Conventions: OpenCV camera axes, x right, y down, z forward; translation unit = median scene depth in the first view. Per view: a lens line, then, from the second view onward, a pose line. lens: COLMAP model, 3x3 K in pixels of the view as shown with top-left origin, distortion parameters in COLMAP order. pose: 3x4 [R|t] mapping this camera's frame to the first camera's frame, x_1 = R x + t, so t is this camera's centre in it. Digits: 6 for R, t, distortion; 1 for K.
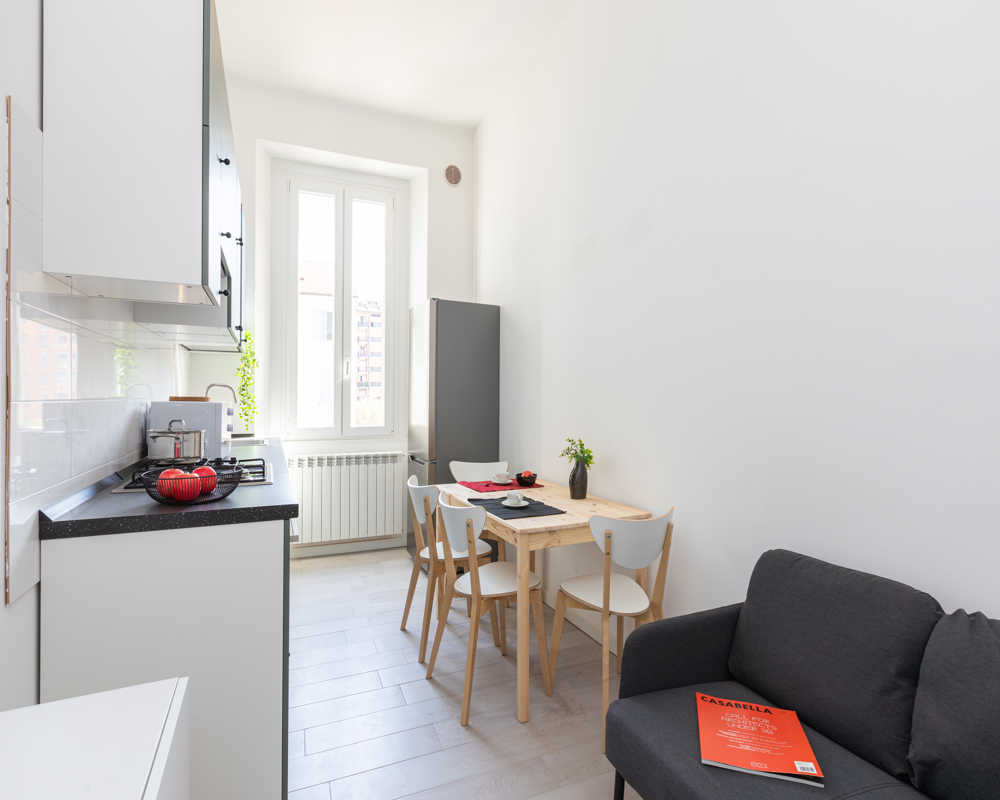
lens RADIAL K [[509.3, 0, 500.0], [0, 509.3, 400.0], [0, 0, 1]] dist [-0.004358, -0.000131]
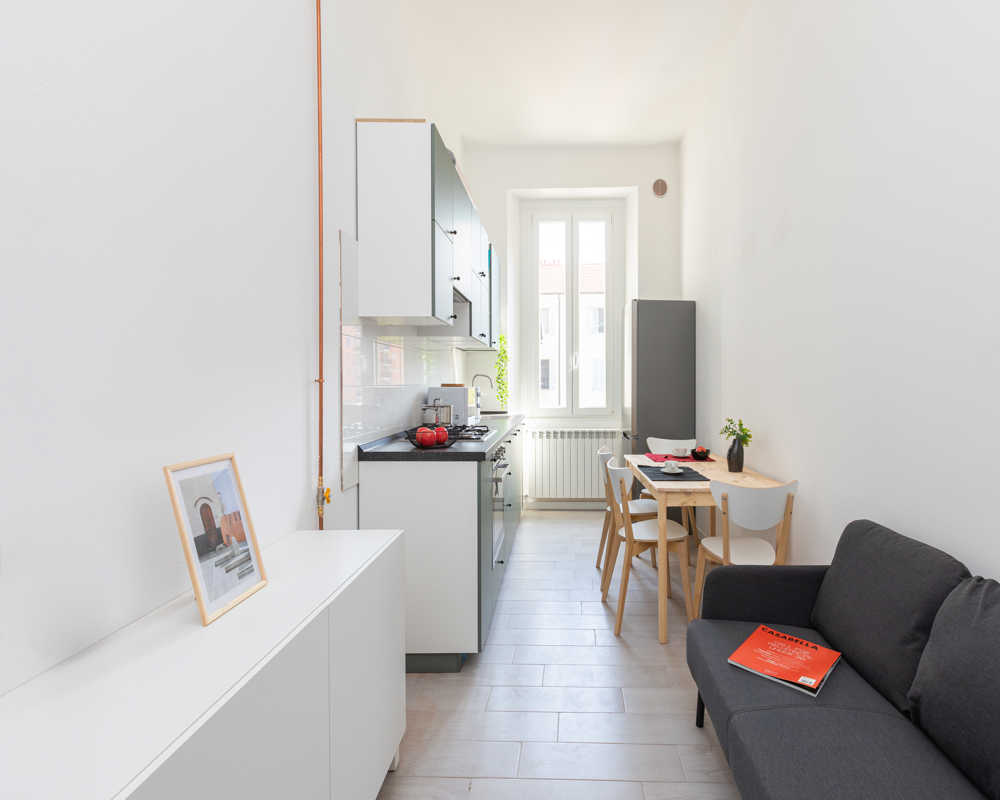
lens RADIAL K [[484.4, 0, 544.9], [0, 484.4, 391.4], [0, 0, 1]] dist [-0.001034, -0.000197]
pose [[0.898493, 0.000523, -0.438987, 0.244932], [0.004247, 0.999942, 0.009885, 0.003039], [0.438967, -0.010746, 0.898439, -0.147552]]
